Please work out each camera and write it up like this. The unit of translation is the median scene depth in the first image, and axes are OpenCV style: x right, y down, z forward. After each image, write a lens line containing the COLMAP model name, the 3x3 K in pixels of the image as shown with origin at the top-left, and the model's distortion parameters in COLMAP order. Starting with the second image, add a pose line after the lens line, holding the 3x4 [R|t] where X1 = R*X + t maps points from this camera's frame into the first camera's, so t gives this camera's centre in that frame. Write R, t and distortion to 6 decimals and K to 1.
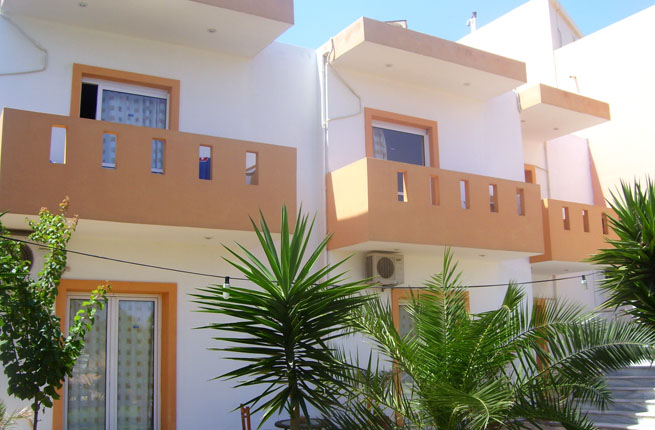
lens RADIAL K [[720.3, 0, 329.0], [0, 720.3, 232.9], [0, 0, 1]] dist [-0.187880, 0.164812]
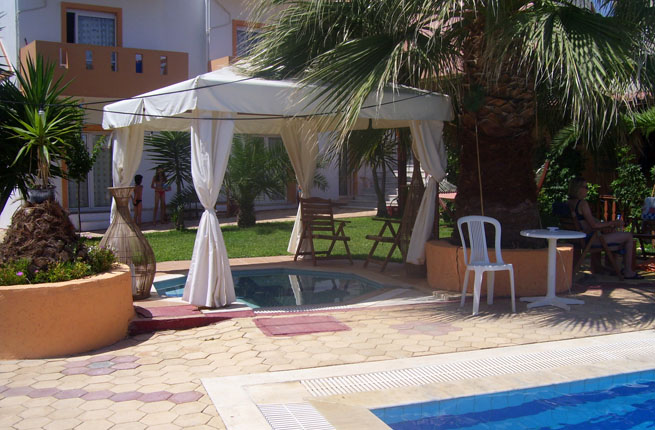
lens RADIAL K [[720.3, 0, 329.0], [0, 720.3, 232.9], [0, 0, 1]] dist [-0.187880, 0.164812]
pose [[0.994638, 0.004535, 0.103315, 0.129361], [-0.030156, 0.968340, 0.247808, -0.133133], [-0.098920, -0.249595, 0.963285, -0.906934]]
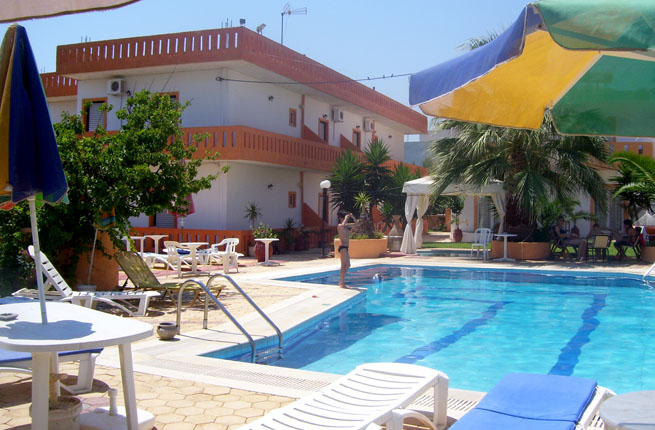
lens RADIAL K [[714.1, 0, 325.1], [0, 714.1, 194.2], [0, 0, 1]] dist [-0.182426, 0.160071]
pose [[0.759447, 0.014519, -0.650407, 1.262085], [0.084415, 0.989100, 0.120647, -0.347134], [0.645069, -0.146530, 0.749943, -1.981160]]
